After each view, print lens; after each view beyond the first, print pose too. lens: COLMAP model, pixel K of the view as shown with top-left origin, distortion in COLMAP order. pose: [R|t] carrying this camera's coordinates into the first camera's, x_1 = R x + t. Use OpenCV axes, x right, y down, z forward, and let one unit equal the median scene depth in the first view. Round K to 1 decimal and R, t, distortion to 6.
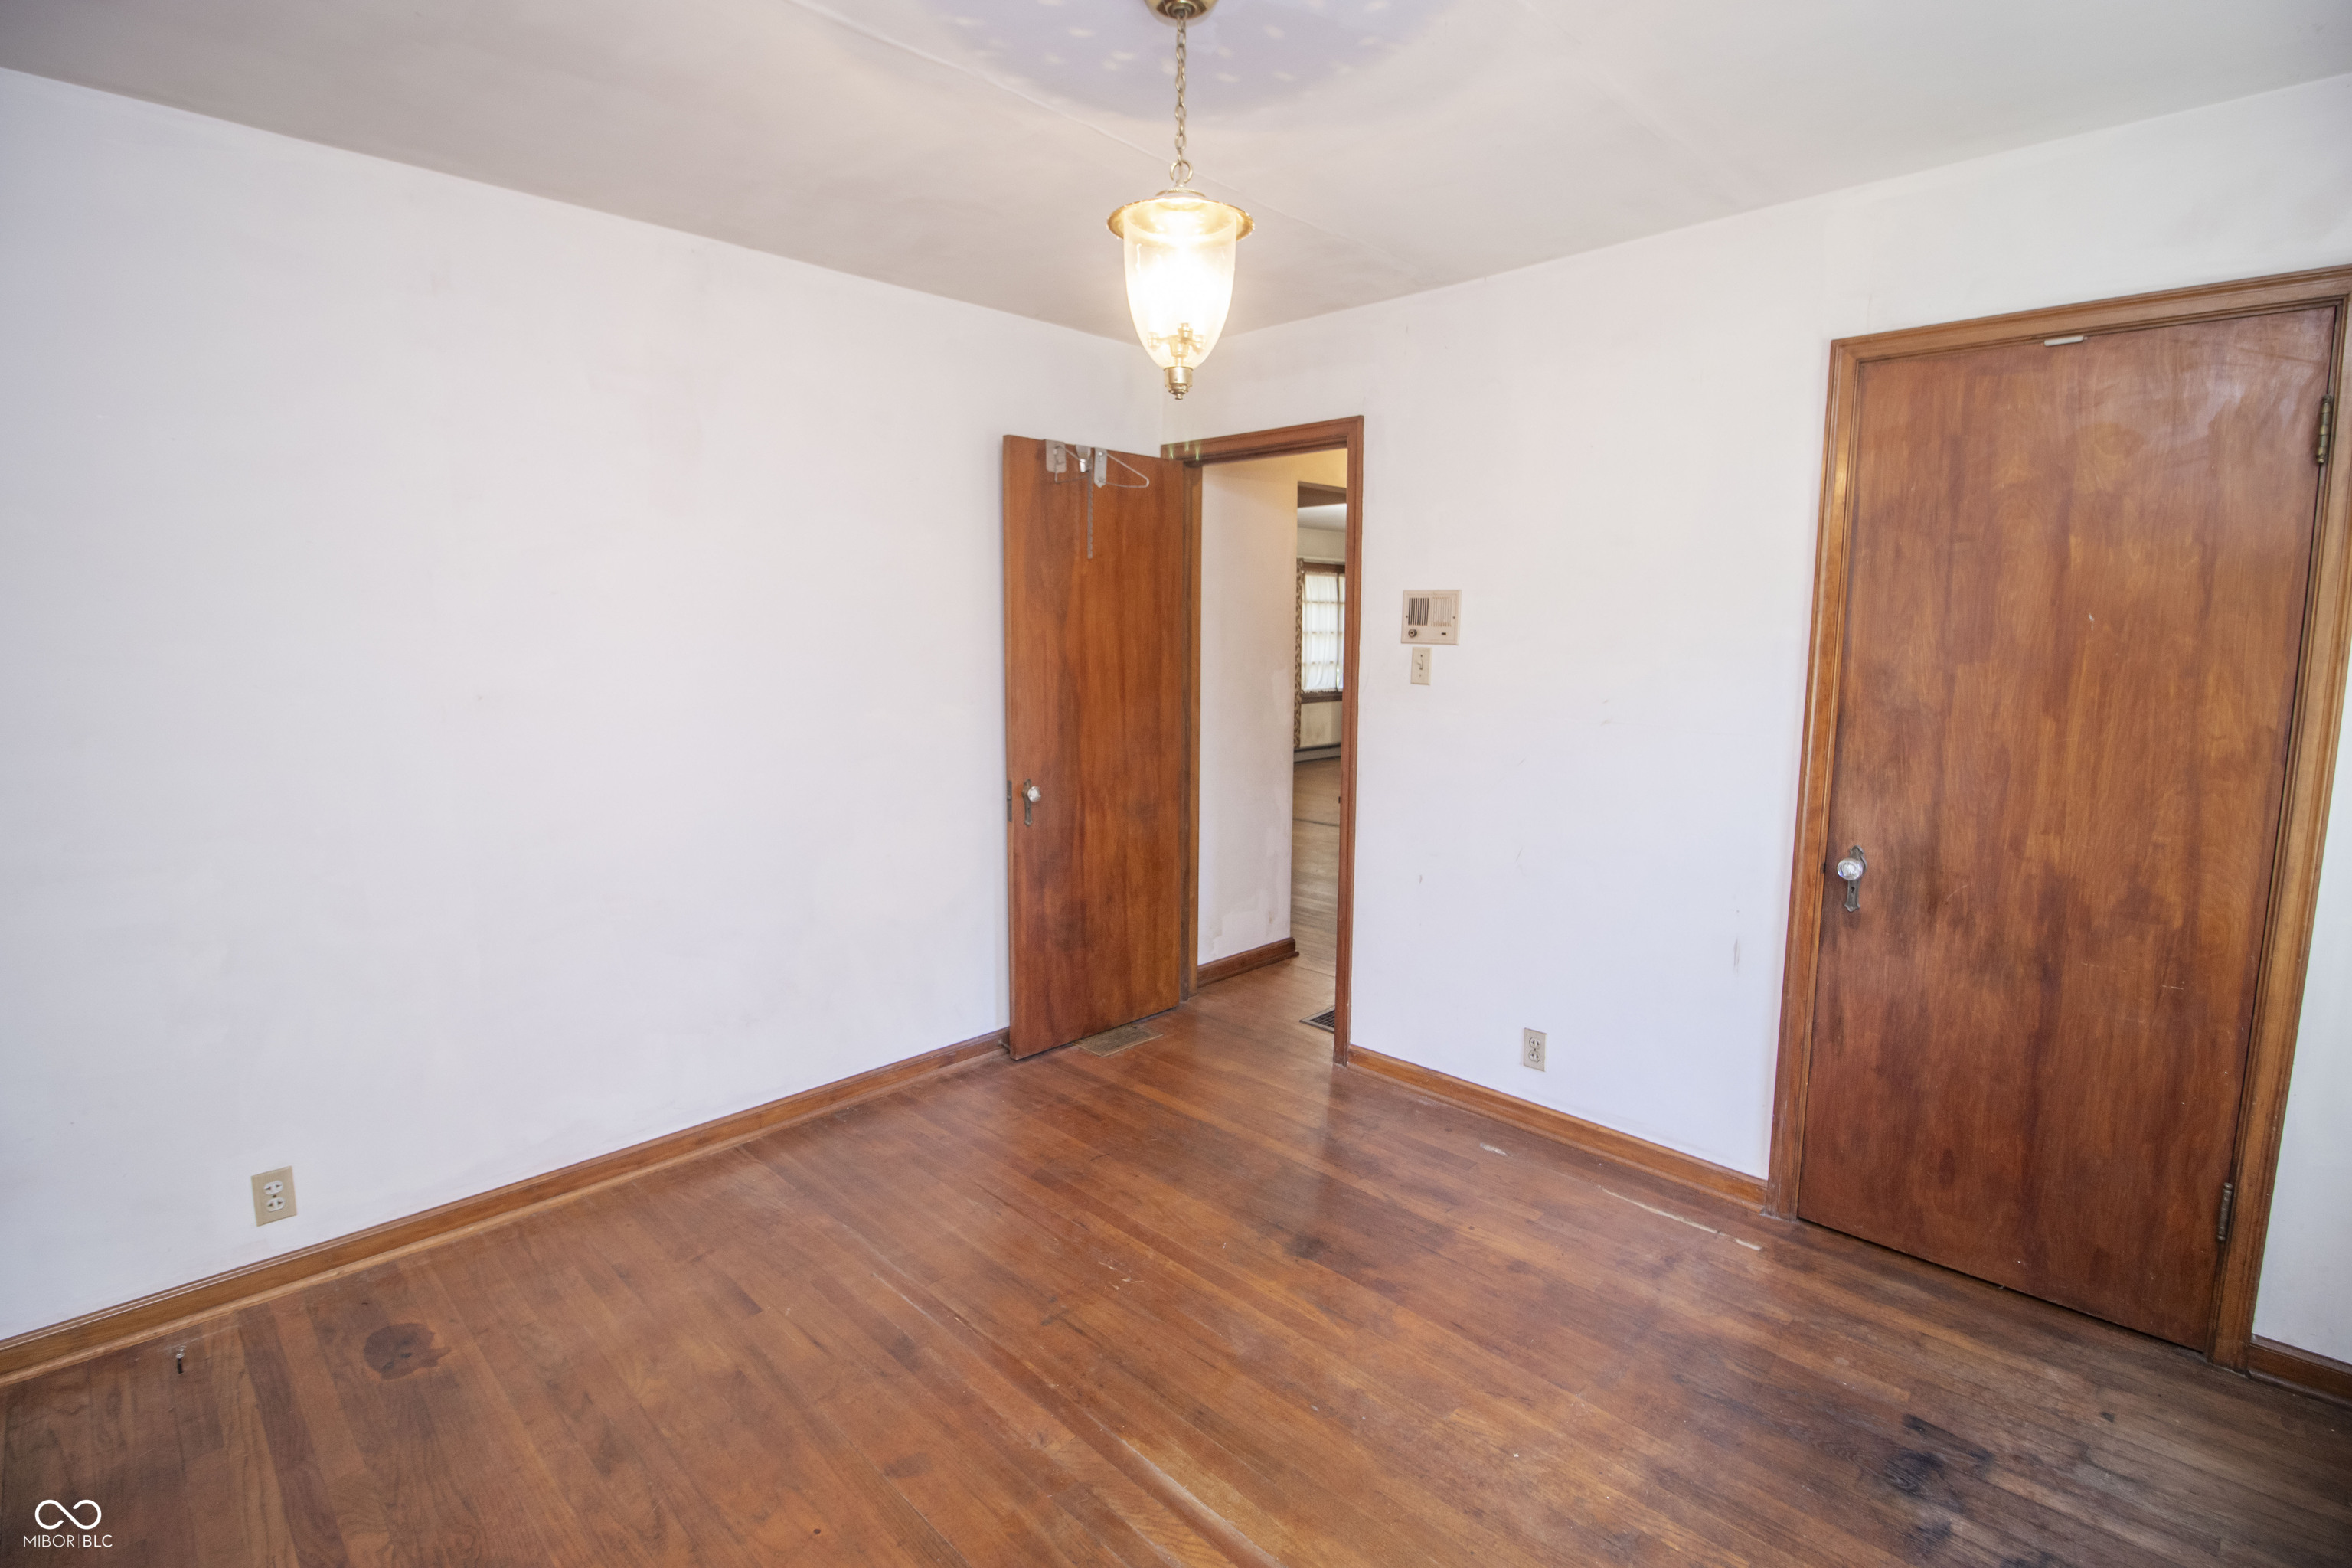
lens RADIAL K [[1077.0, 0, 1177.4], [0, 1077.0, 754.2], [0, 0, 1]] dist [-0.000264, -0.012361]
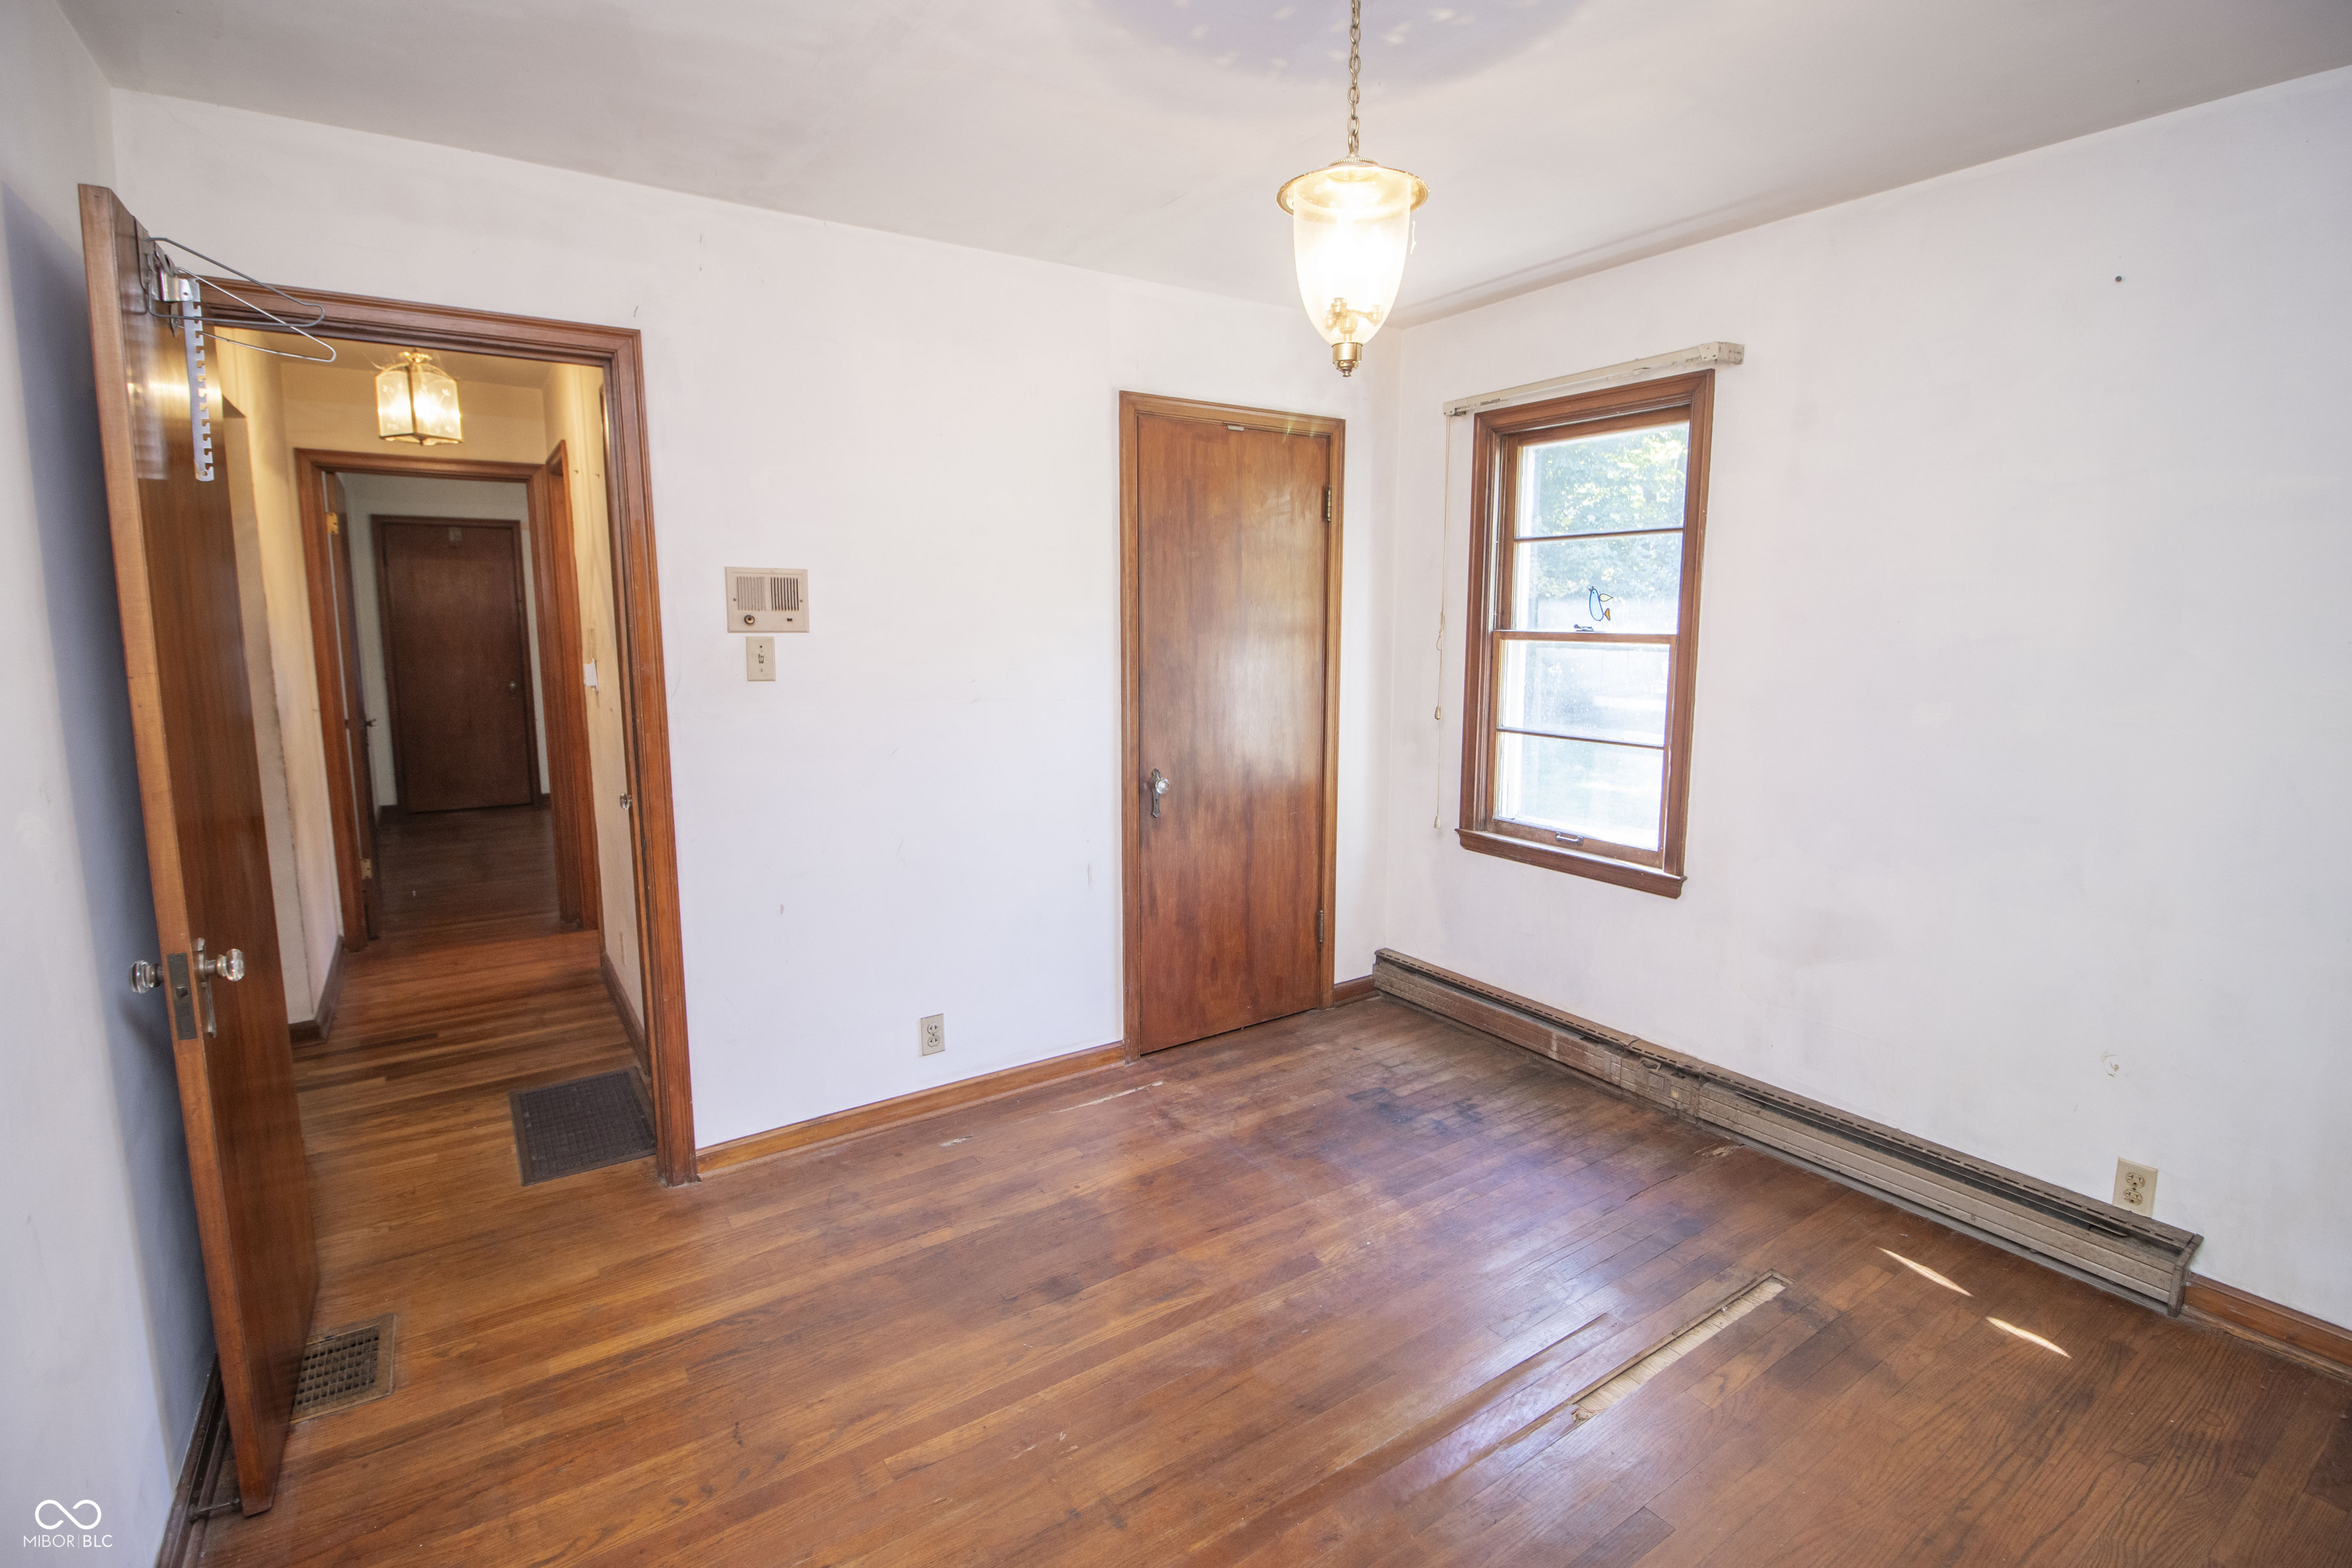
lens RADIAL K [[1091.5, 0, 1182.8], [0, 1091.5, 757.5], [0, 0, 1]] dist [0.002679, -0.011687]
pose [[0.196440, -0.134969, 0.971182, -0.778660], [0.118774, 0.986463, 0.113068, -0.090609], [-0.973295, 0.093140, 0.209812, 0.730052]]
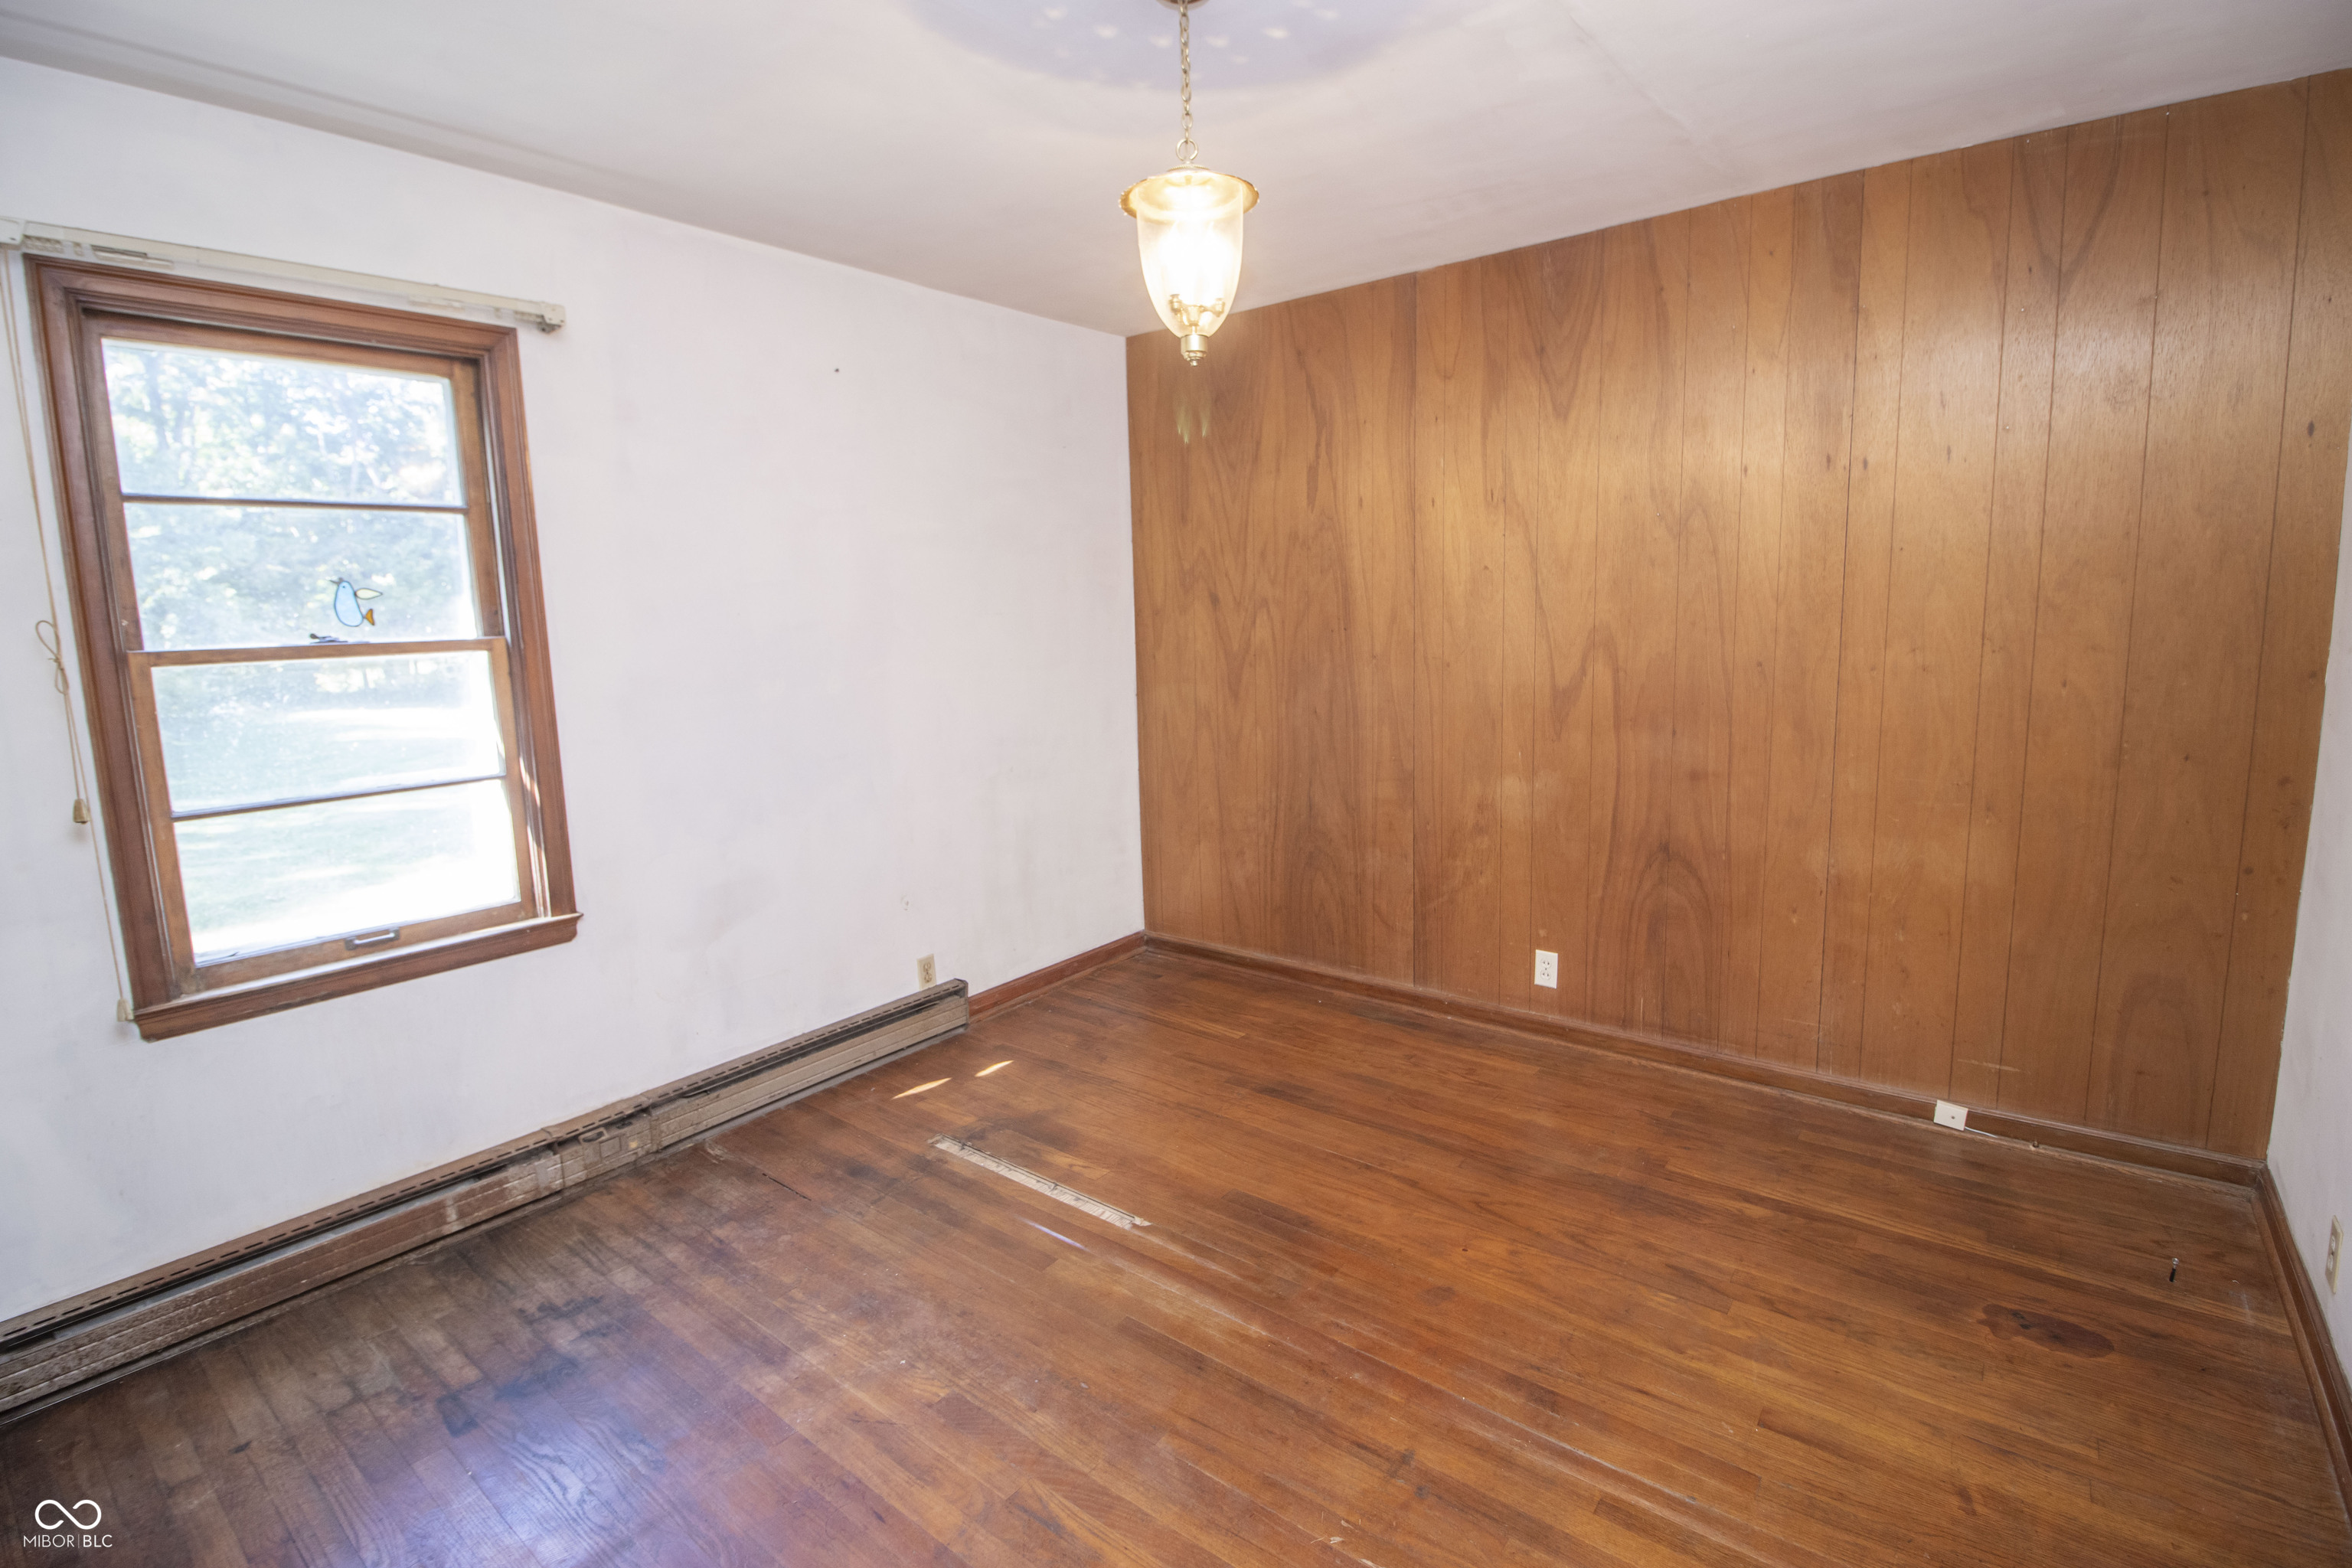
lens RADIAL K [[1091.5, 0, 1182.8], [0, 1091.5, 757.5], [0, 0, 1]] dist [0.002679, -0.011687]
pose [[-0.992805, 0.039518, -0.113036, 0.112507], [0.009883, 0.967796, 0.251541, -0.171902], [0.119336, 0.248614, -0.961223, 1.598494]]
